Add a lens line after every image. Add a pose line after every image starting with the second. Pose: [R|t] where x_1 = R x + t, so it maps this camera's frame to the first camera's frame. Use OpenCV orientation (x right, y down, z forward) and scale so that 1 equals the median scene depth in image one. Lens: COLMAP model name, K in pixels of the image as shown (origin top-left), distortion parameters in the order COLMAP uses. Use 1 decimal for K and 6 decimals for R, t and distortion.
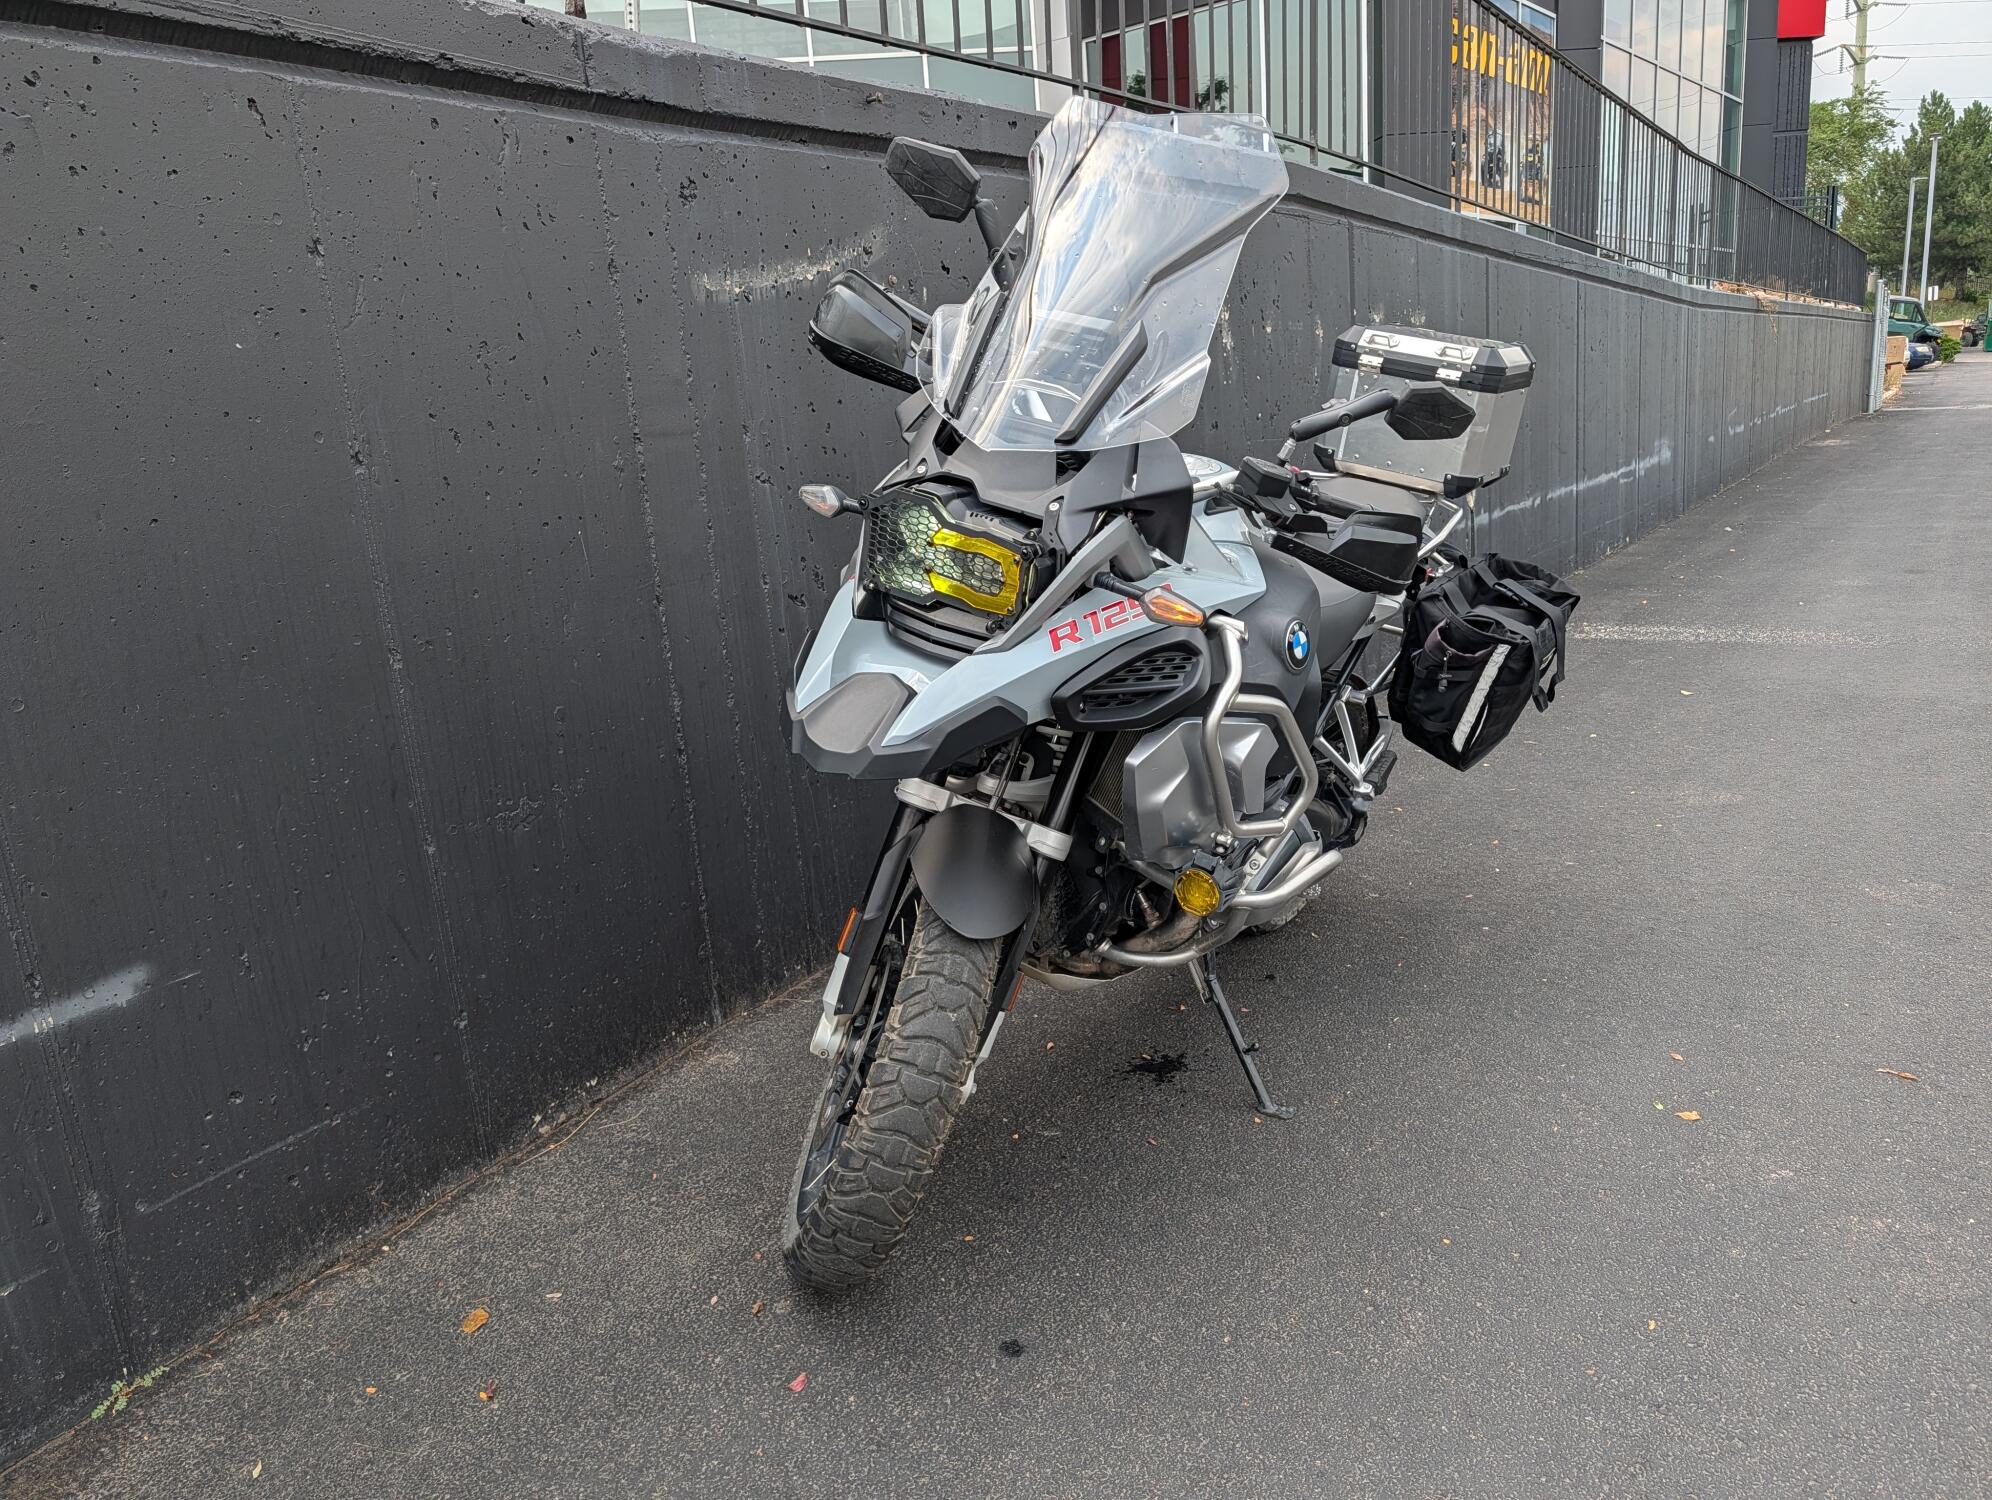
lens RADIAL K [[1463.1, 0, 994.9], [0, 1463.1, 762.4], [0, 0, 1]] dist [0.011159, -0.011714]
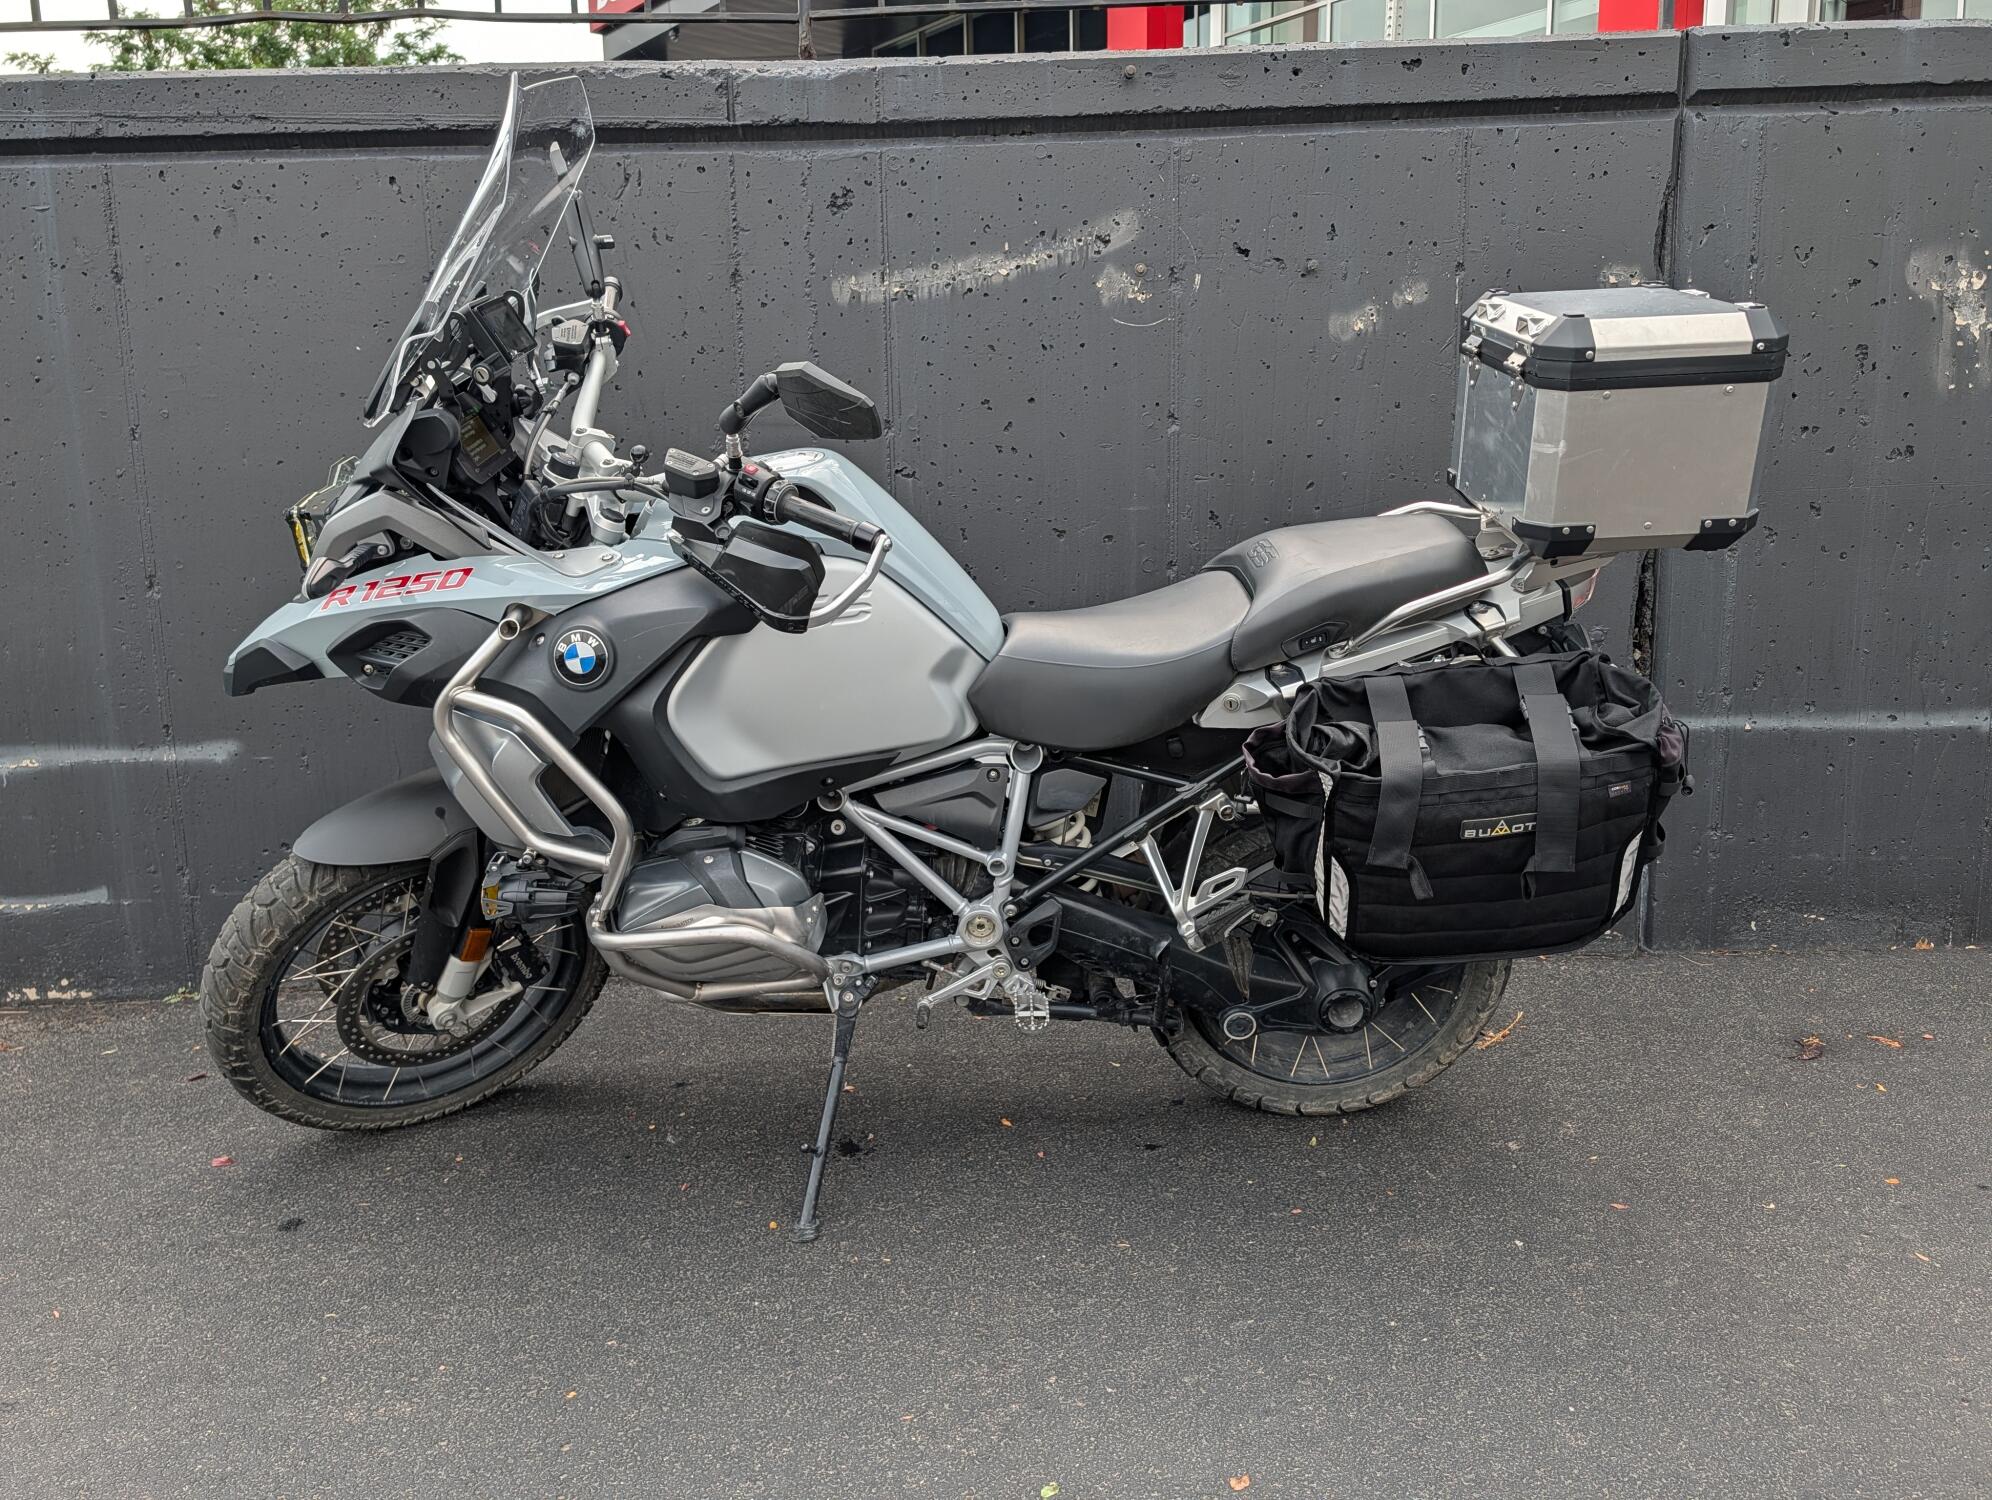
lens RADIAL K [[1463.1, 0, 999.5], [0, 1463.1, 754.1], [0, 0, 1]] dist [0.011159, -0.011714]
pose [[0.560590, 0.200691, -0.803407, 0.810819], [-0.216177, 0.972013, 0.091968, -0.120552], [0.799379, 0.122122, 0.588285, 0.516777]]
